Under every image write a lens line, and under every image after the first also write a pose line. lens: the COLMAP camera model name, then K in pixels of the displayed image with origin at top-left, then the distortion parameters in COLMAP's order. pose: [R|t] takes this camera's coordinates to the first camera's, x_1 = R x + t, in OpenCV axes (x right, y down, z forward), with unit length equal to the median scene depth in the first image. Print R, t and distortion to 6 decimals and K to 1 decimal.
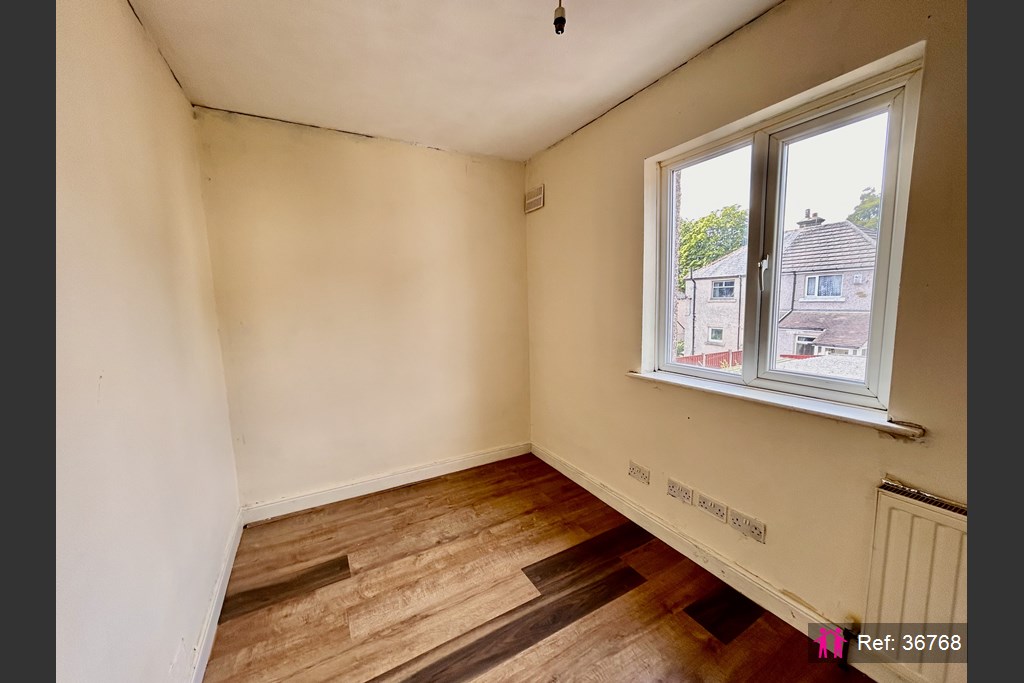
lens RADIAL K [[368.4, 0, 516.0], [0, 368.4, 343.0], [0, 0, 1]] dist [0.001960, 0.000099]
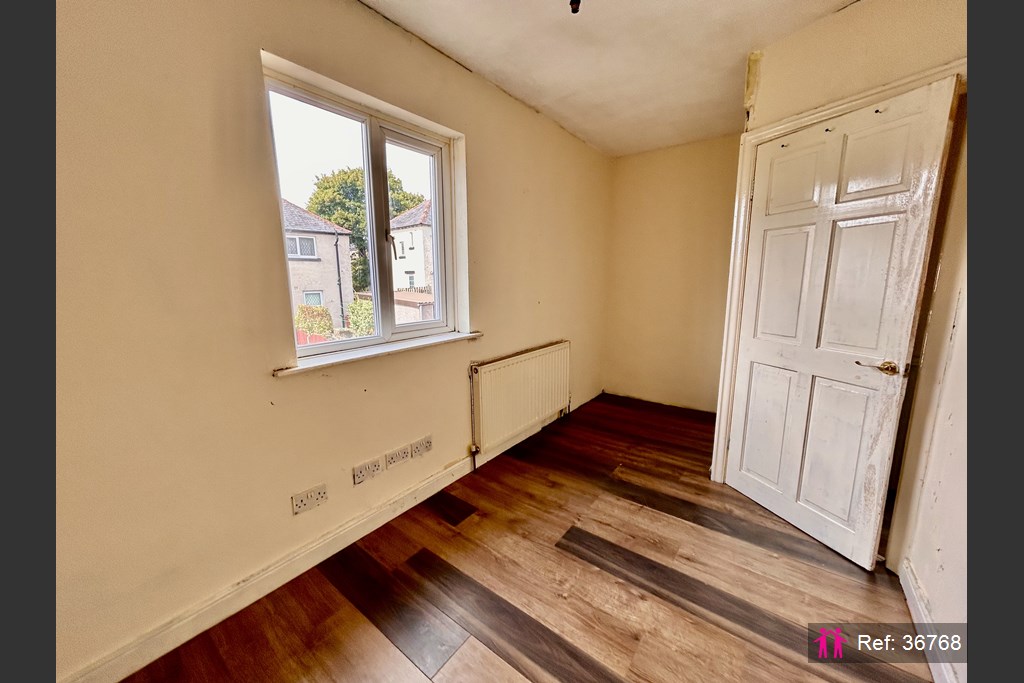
lens RADIAL K [[368.4, 0, 509.2], [0, 368.4, 341.6], [0, 0, 1]] dist [0.001960, 0.000099]
pose [[-0.379424, -0.134467, 0.915399, -0.605642], [0.124262, 0.973013, 0.194436, -0.067699], [-0.916840, 0.187523, -0.352475, 1.104292]]
